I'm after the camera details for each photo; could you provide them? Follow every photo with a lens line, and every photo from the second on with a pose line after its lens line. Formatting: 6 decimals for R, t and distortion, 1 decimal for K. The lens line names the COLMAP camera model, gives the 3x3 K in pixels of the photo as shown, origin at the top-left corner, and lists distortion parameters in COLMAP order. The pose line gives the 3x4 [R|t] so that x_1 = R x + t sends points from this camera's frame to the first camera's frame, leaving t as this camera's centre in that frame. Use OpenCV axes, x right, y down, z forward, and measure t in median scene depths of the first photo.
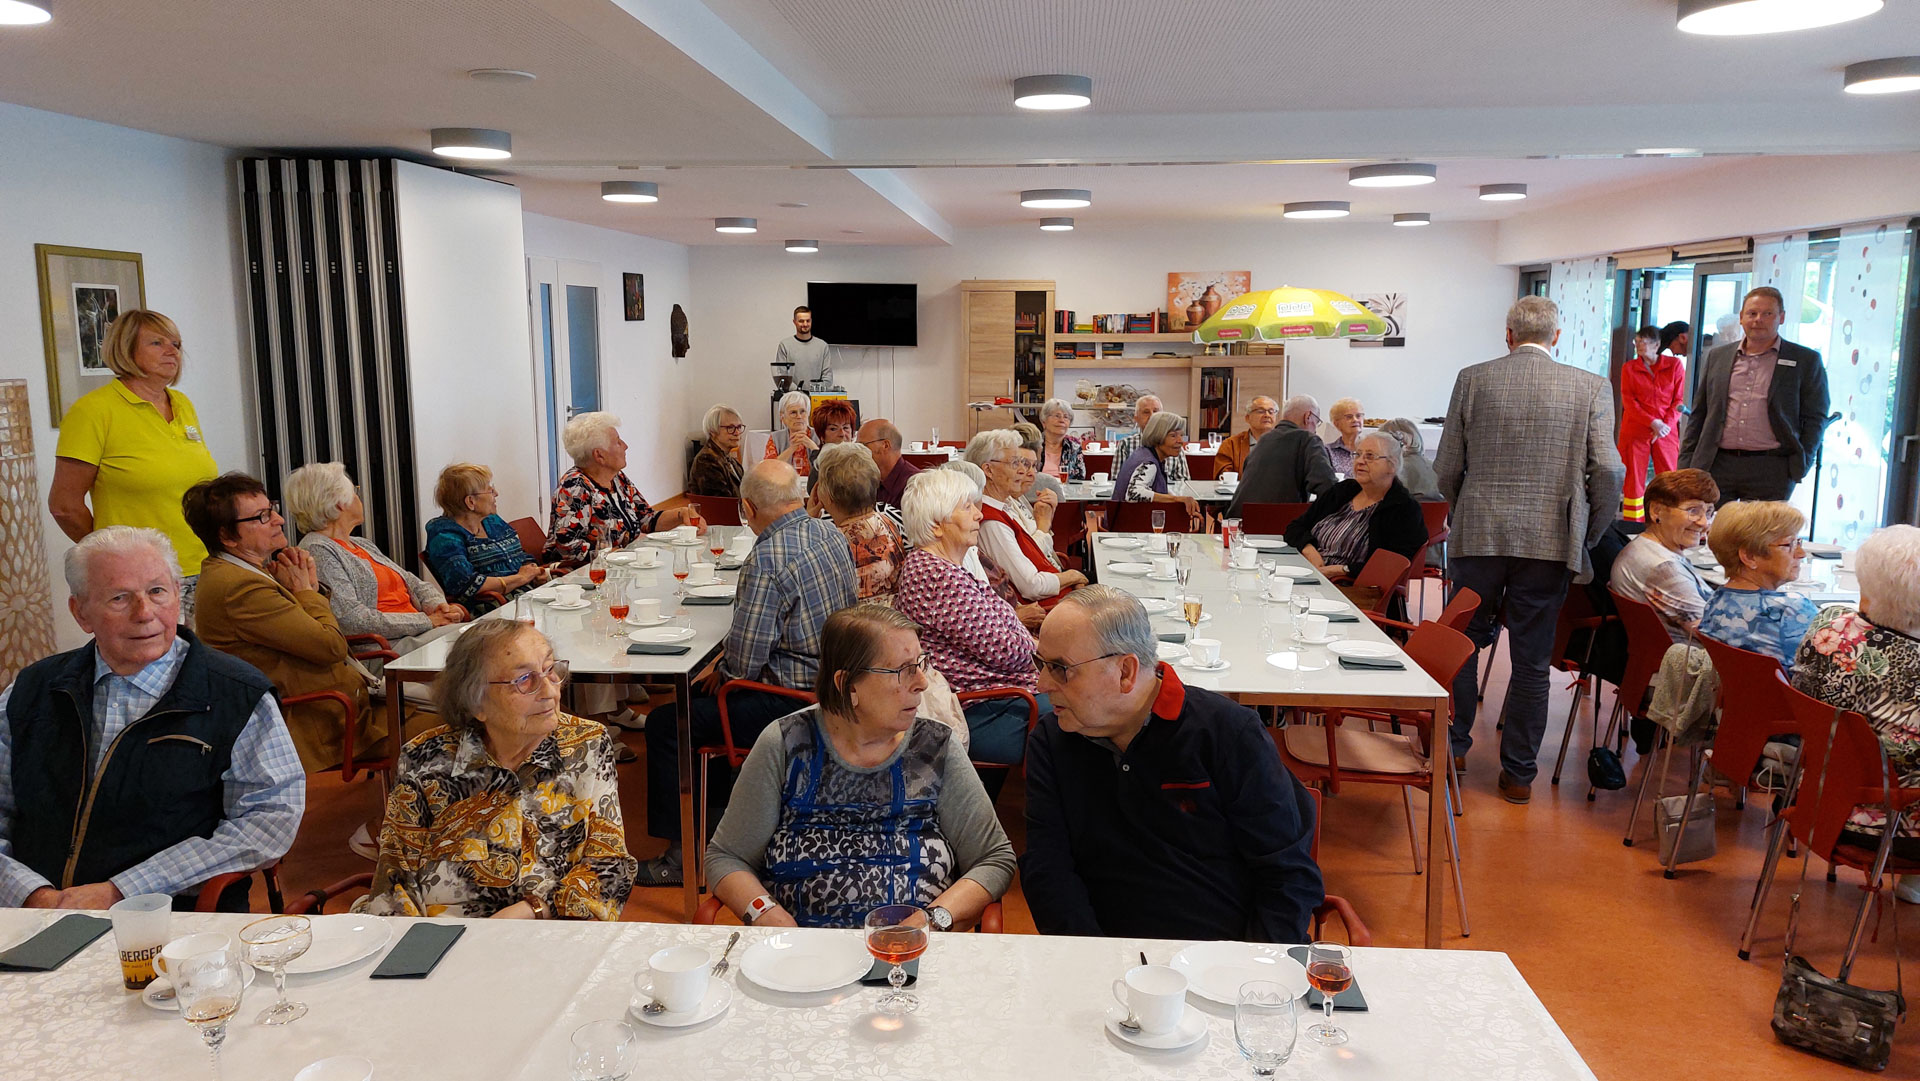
lens RADIAL K [[1383.7, 0, 952.2], [0, 1383.7, 530.0], [0, 0, 1]] dist [0.050968, -0.042573]
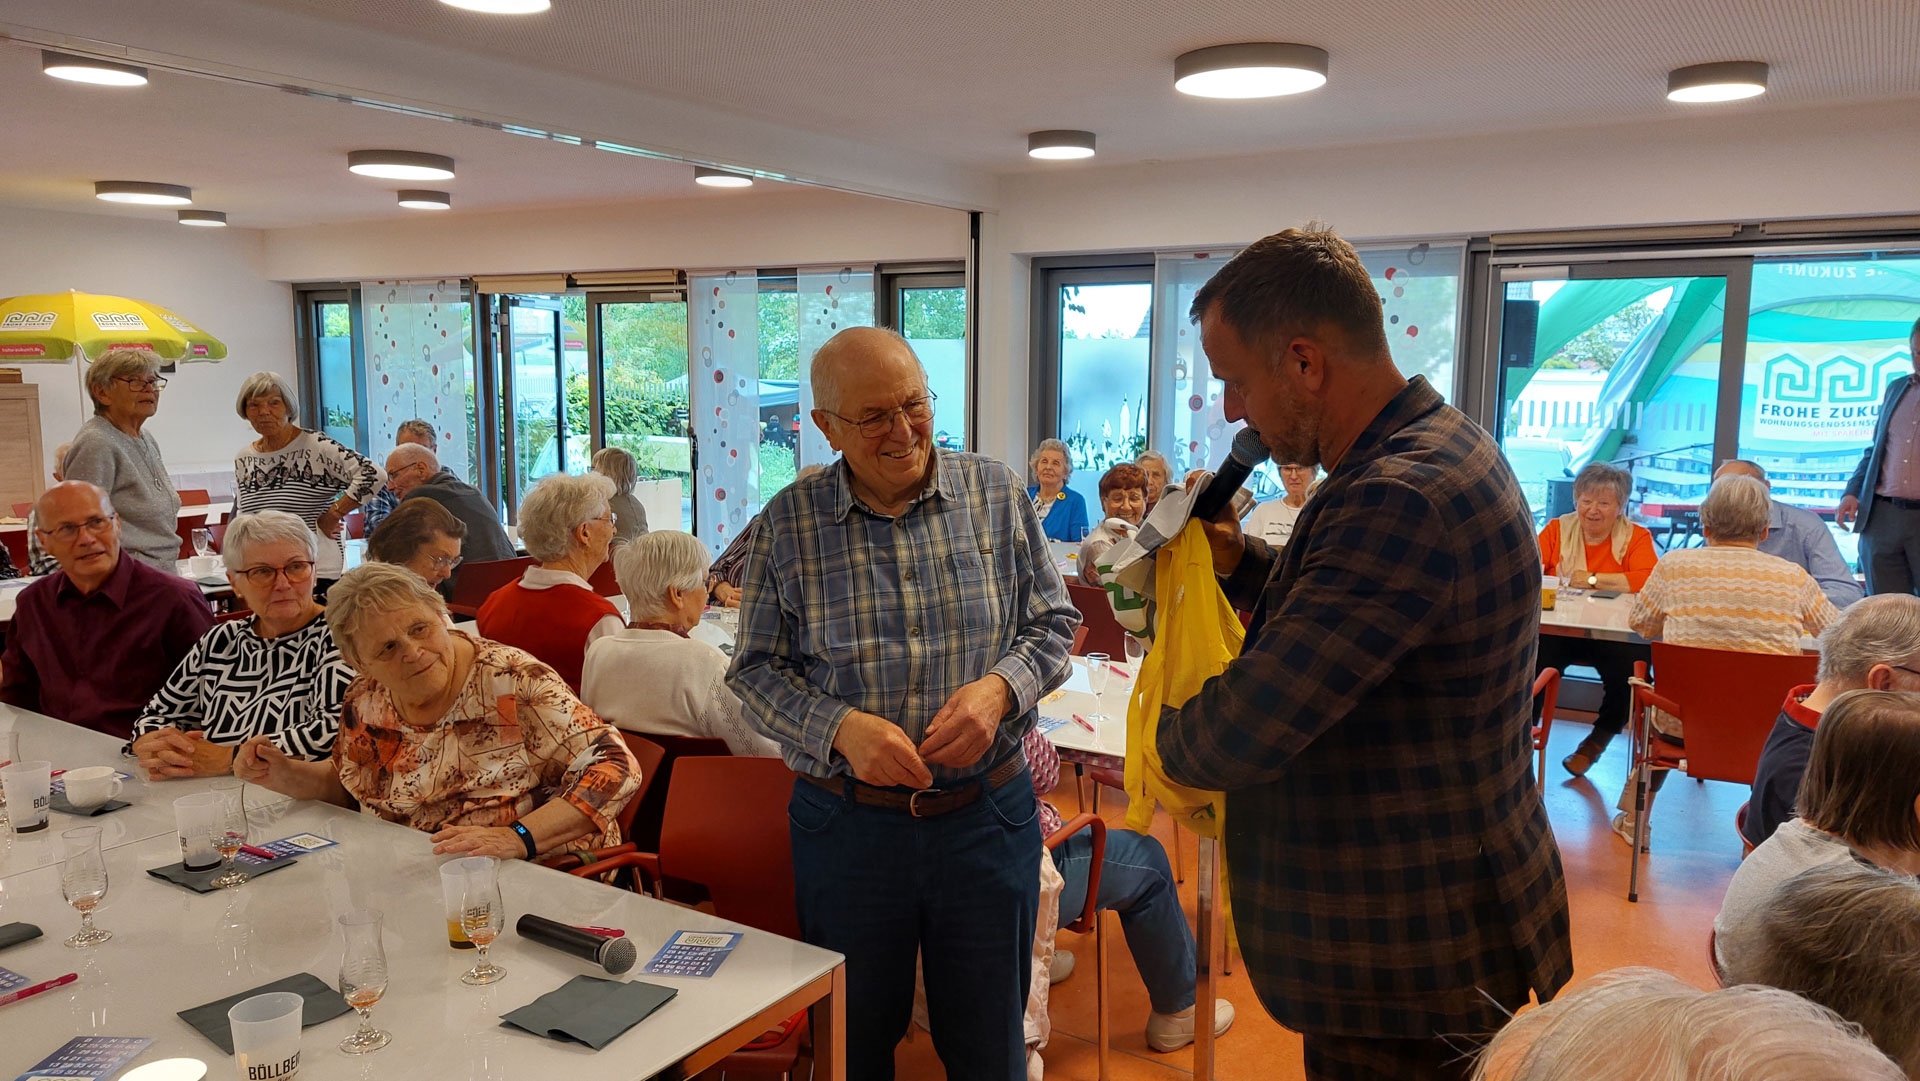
lens RADIAL K [[1383.7, 0, 953.8], [0, 1383.7, 549.1], [0, 0, 1]] dist [0.050968, -0.042573]
pose [[0.473533, -0.113343, 0.873453, -0.189257], [0.119045, 0.990822, 0.064035, -0.026702], [-0.872694, 0.073658, 0.482680, 0.211293]]
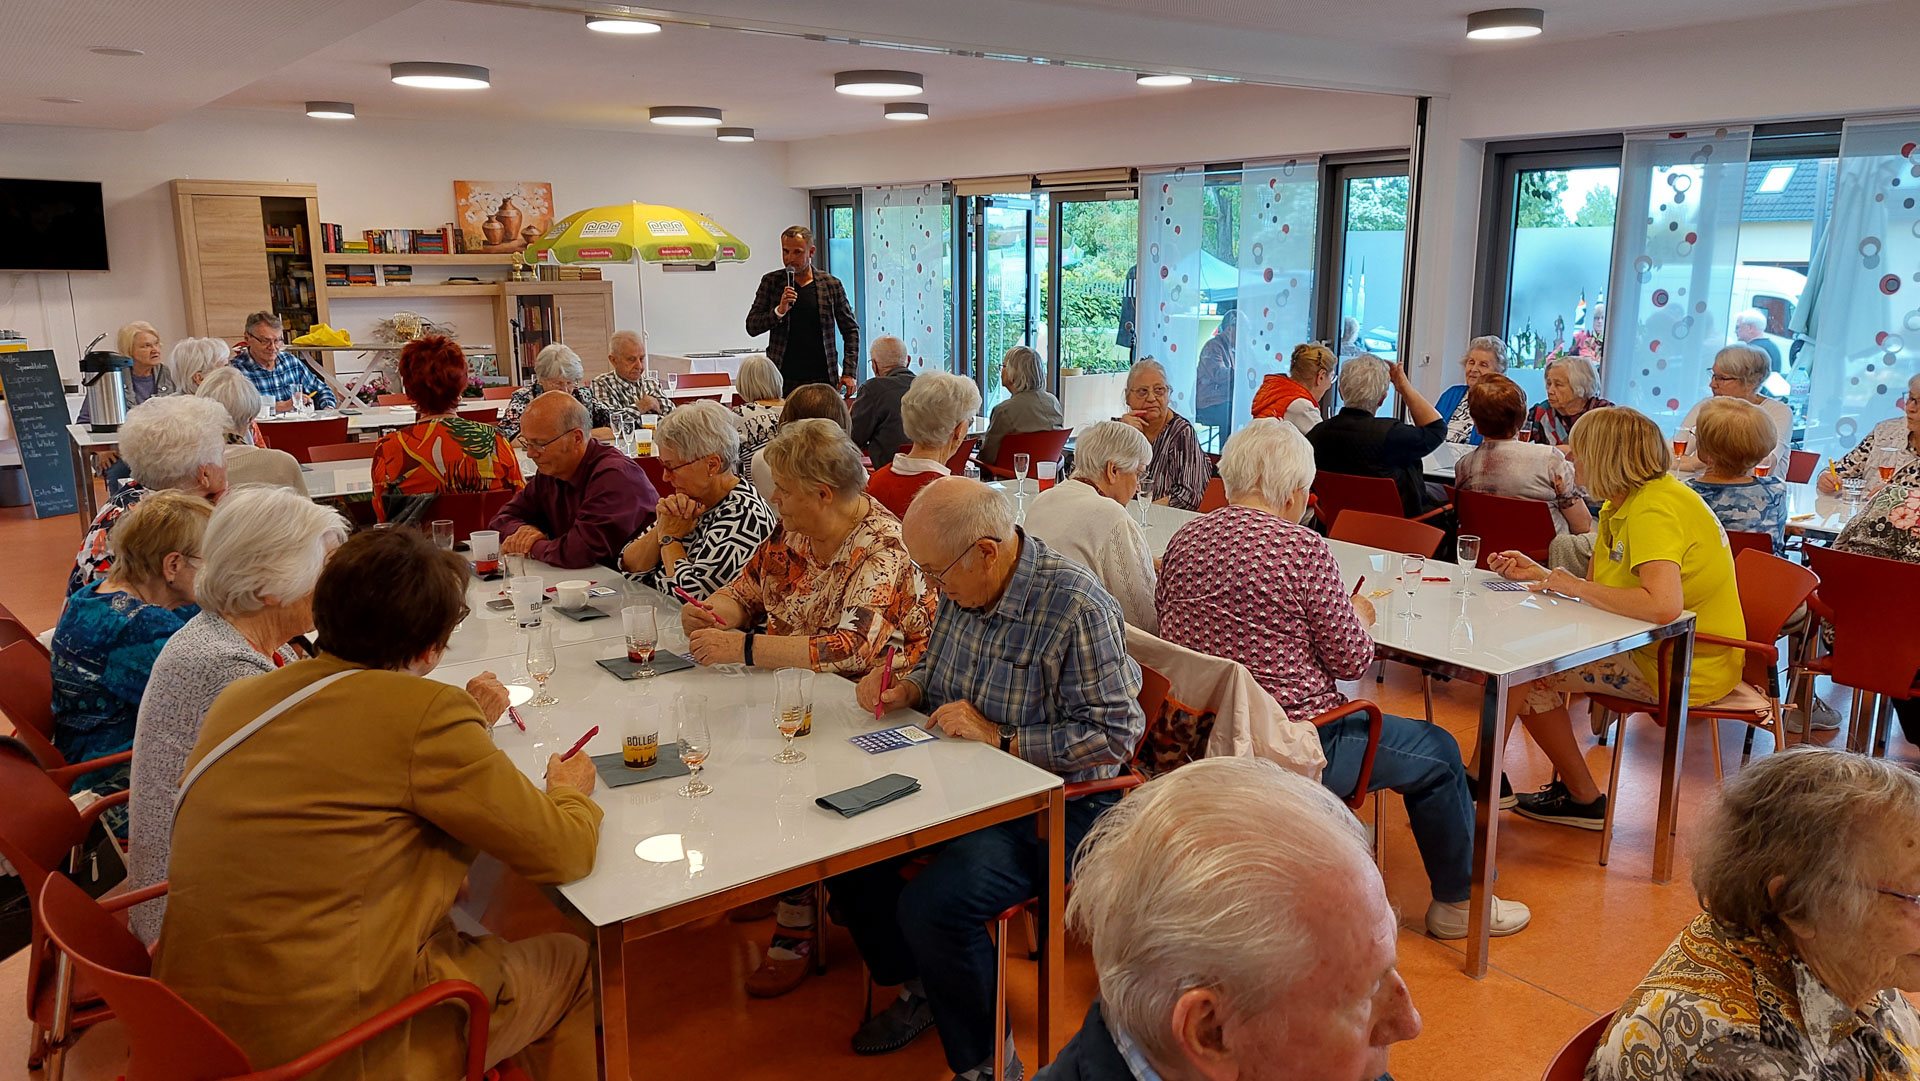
lens RADIAL K [[1383.7, 0, 956.7], [0, 1383.7, 547.0], [0, 0, 1]] dist [0.050968, -0.042573]
pose [[0.753507, -0.135250, 0.643378, -0.188837], [0.093437, 0.990707, 0.098835, -0.022206], [-0.650767, -0.014357, 0.759142, 0.166423]]
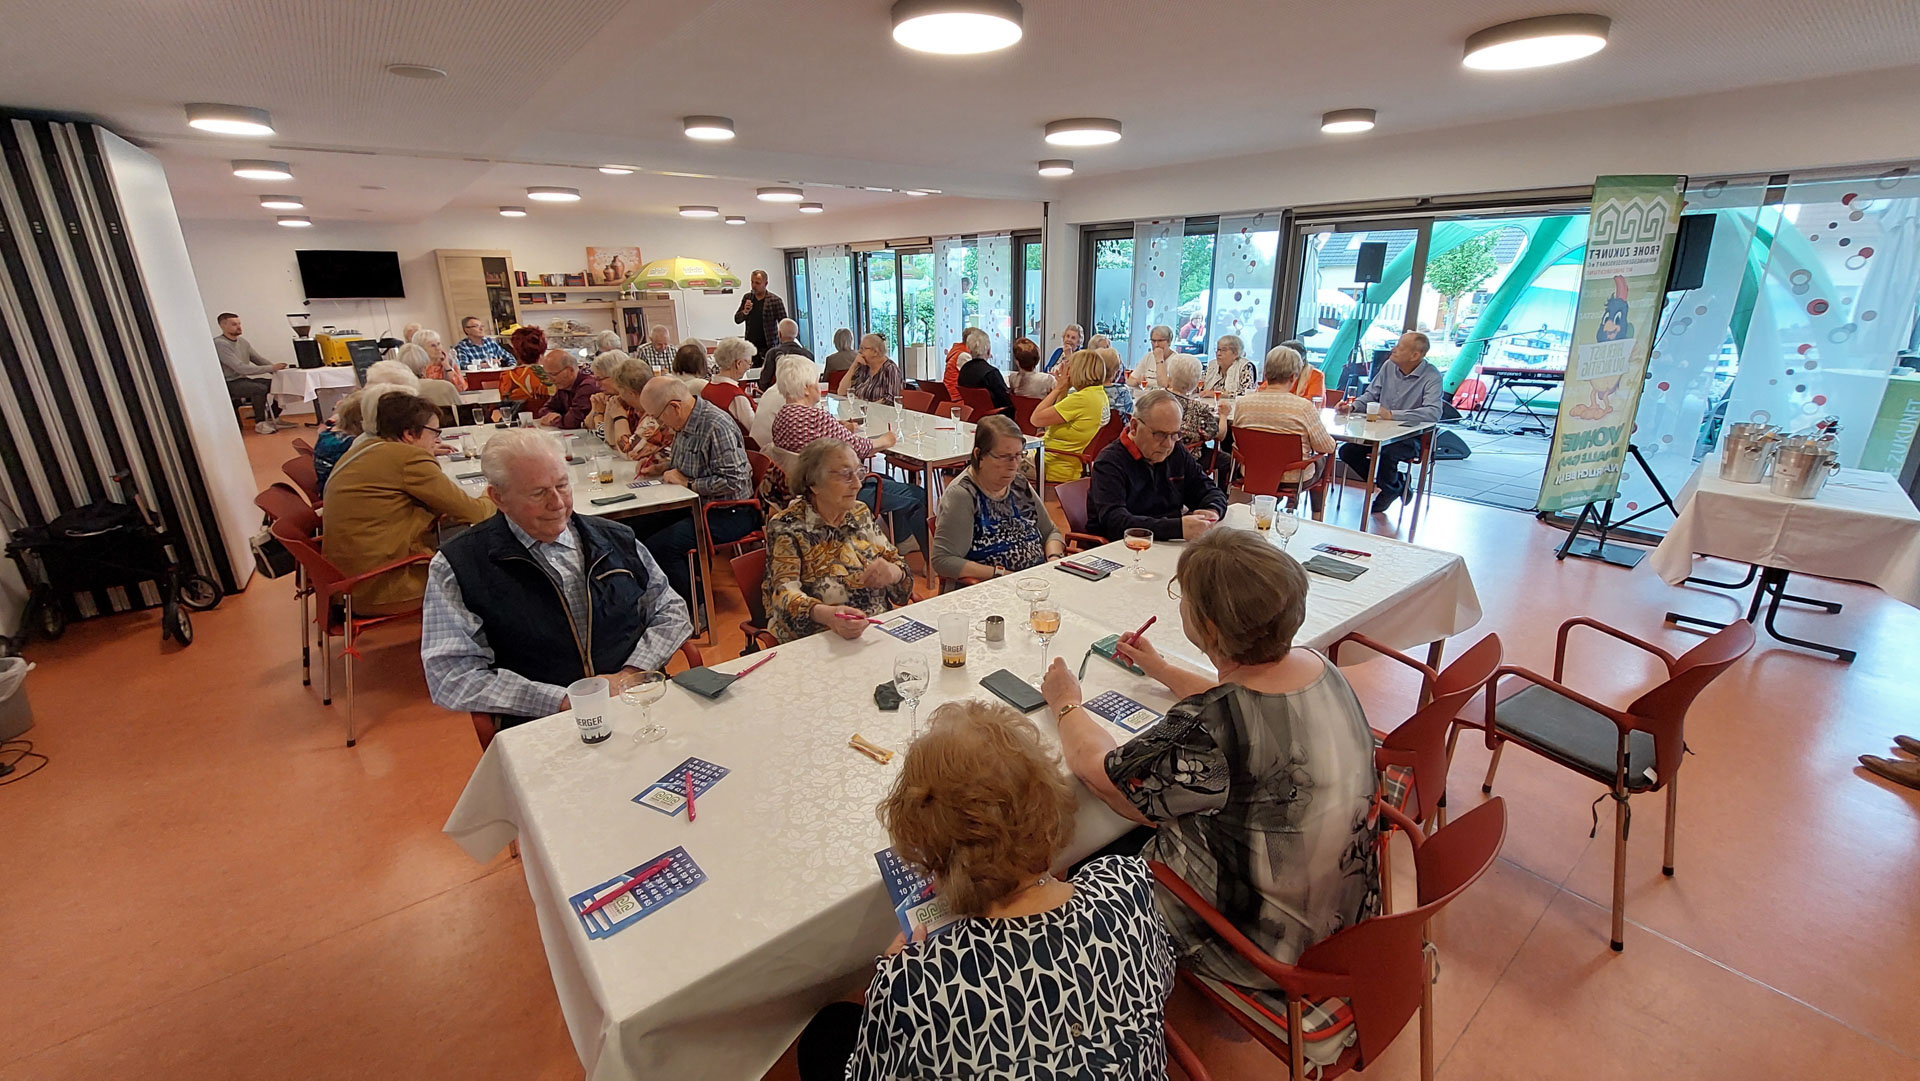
lens RADIAL K [[771.8, 0, 961.7], [0, 771.8, 536.6], [0, 0, 1]] dist [-0.013917, -0.000357]
pose [[0.733868, -0.215375, 0.644245, -0.168382], [0.102398, 0.972643, 0.208518, -0.002426], [-0.671530, -0.087056, 0.735845, 0.039047]]
